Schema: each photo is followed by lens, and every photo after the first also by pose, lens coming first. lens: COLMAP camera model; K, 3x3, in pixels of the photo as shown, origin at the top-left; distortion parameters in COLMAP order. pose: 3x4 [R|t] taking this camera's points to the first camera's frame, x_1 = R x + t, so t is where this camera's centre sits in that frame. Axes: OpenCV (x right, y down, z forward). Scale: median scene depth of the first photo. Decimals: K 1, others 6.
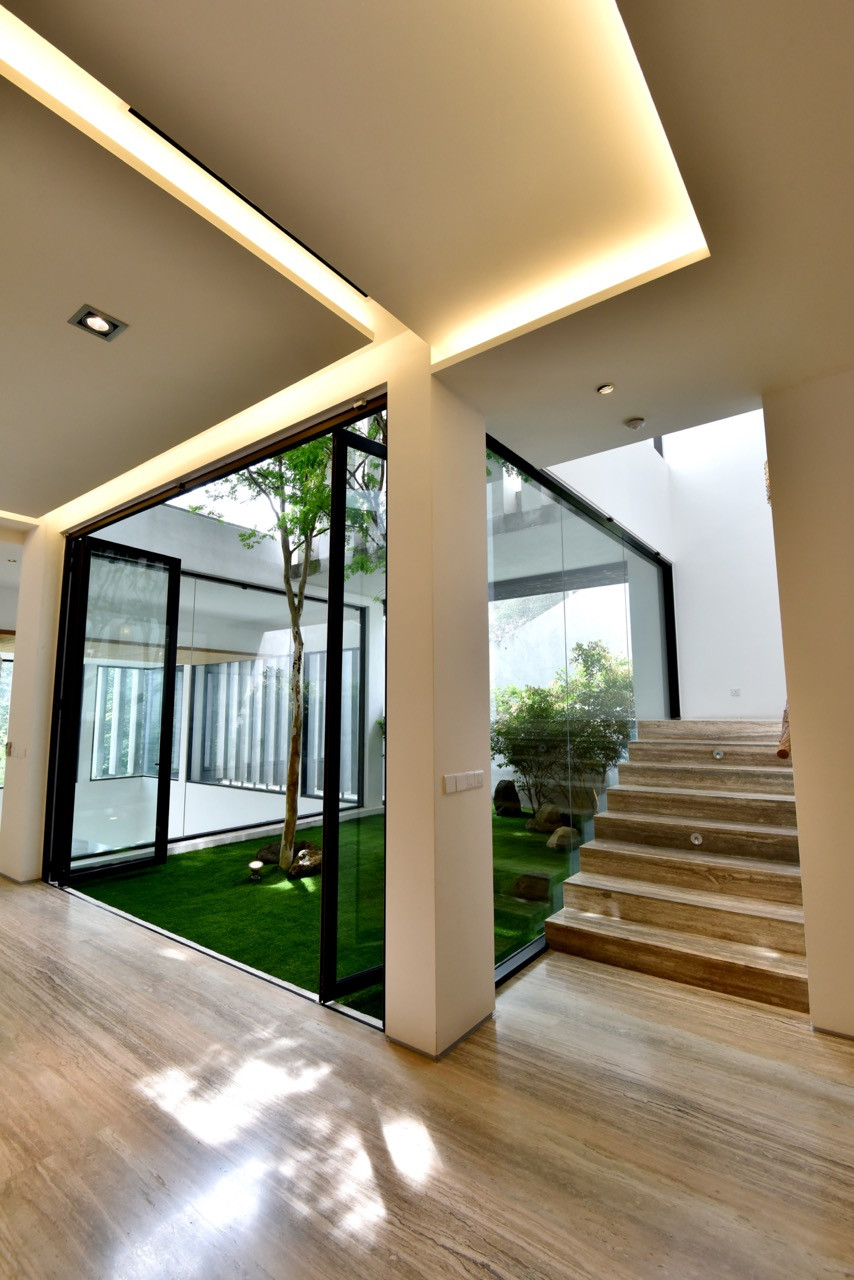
lens RADIAL K [[588.7, 0, 448.5], [0, 588.7, 636.0], [0, 0, 1]] dist [-0.008673, -0.010628]
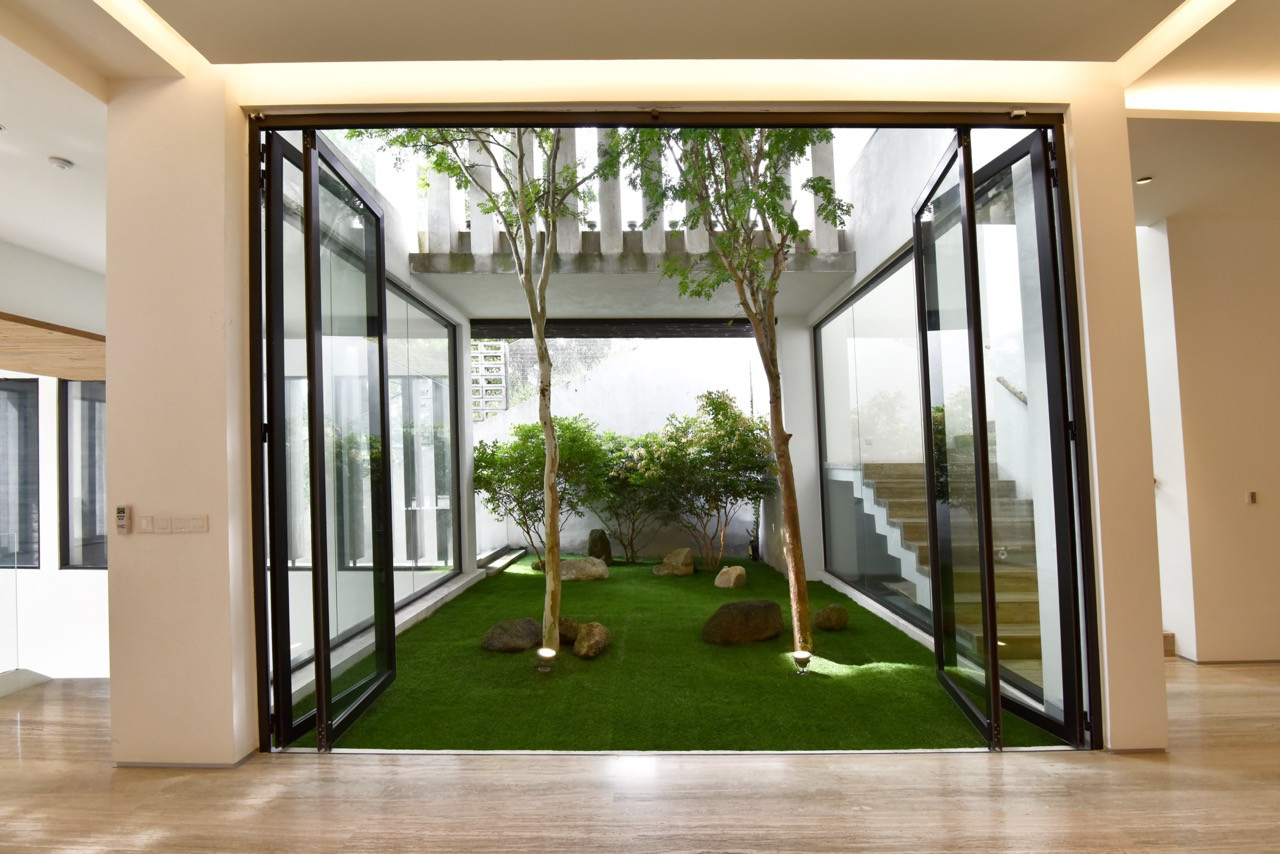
lens RADIAL K [[588.7, 0, 640.0], [0, 588.7, 427.0], [0, 0, 1]] dist [-0.008673, -0.010628]
pose [[0.802004, 0.041892, 0.595847, -0.767710], [-0.078061, 0.996333, 0.035020, 0.074428], [-0.592195, -0.074599, 0.802334, 0.386842]]
